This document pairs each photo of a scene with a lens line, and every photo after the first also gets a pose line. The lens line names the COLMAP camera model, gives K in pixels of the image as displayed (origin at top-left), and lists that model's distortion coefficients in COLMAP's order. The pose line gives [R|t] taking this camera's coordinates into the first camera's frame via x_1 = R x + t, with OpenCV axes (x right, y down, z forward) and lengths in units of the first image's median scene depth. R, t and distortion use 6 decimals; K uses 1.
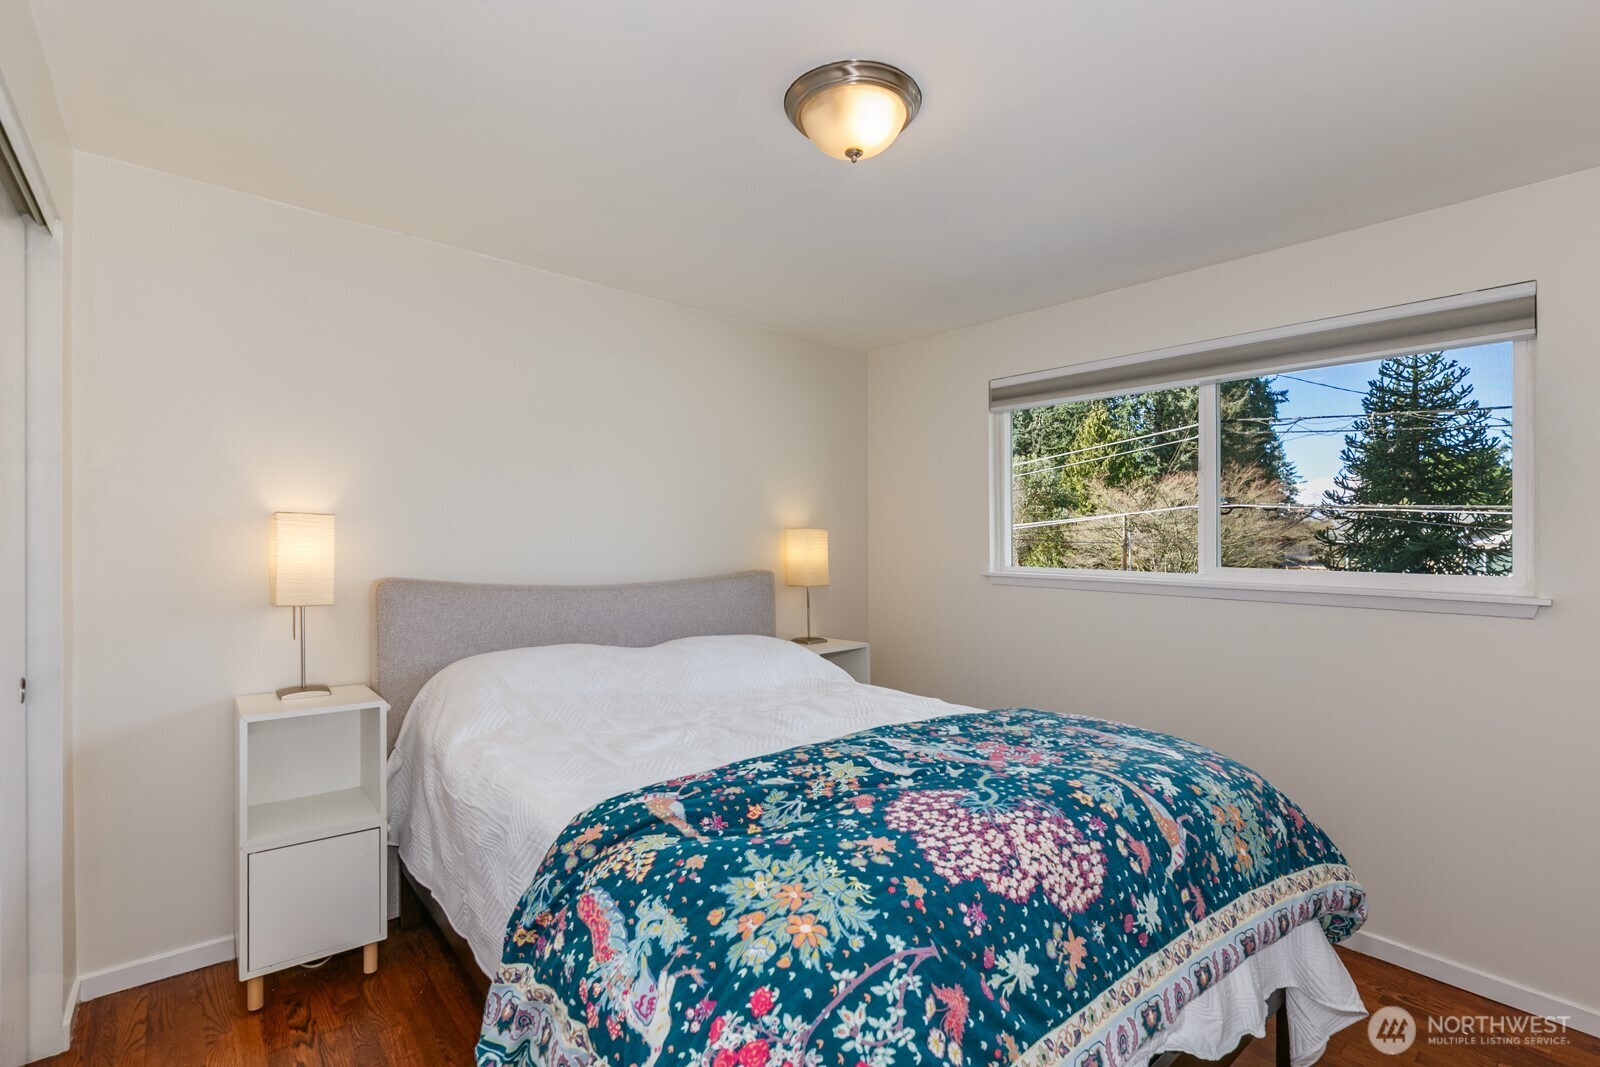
lens RADIAL K [[719.8, 0, 800.0], [0, 719.8, 533.5], [0, 0, 1]] dist [-0.041459, 0.000149]
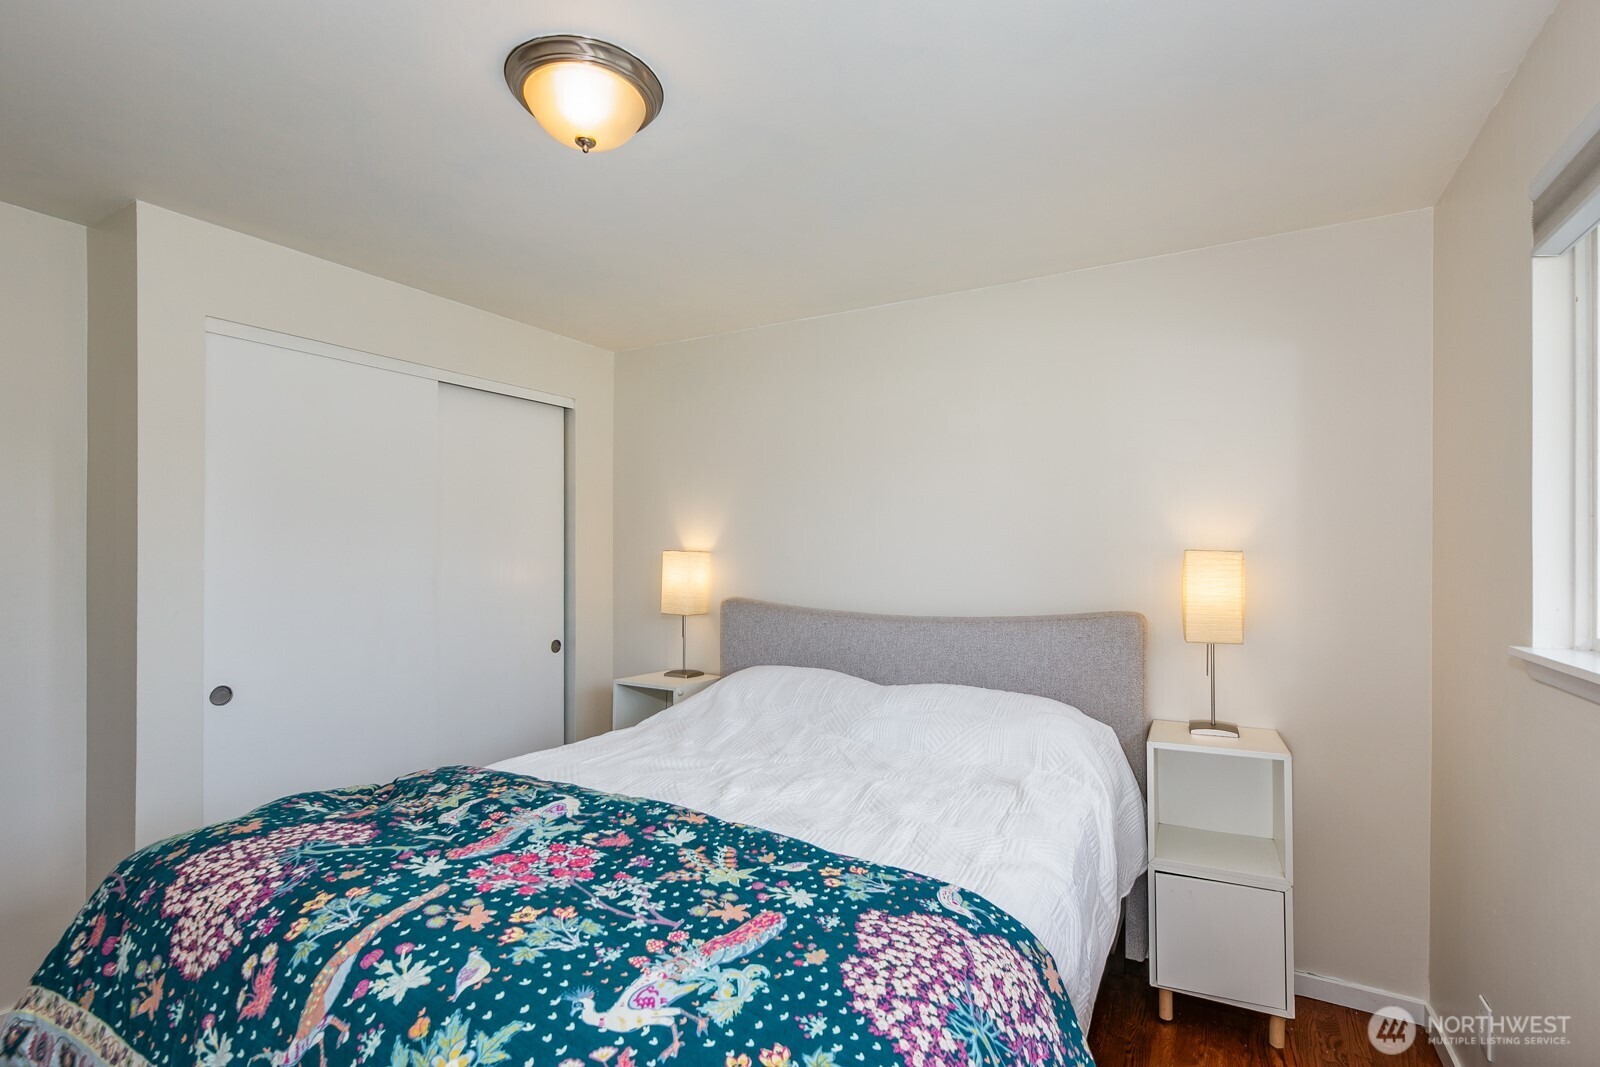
lens RADIAL K [[774.3, 0, 799.3], [0, 774.3, 619.2], [0, 0, 1]] dist [0.001575, -0.015839]
pose [[0.354505, 0.063245, -0.932913, 1.344426], [-0.001548, 0.997748, 0.067052, 0.014408], [0.935053, -0.022326, 0.353805, 1.207999]]
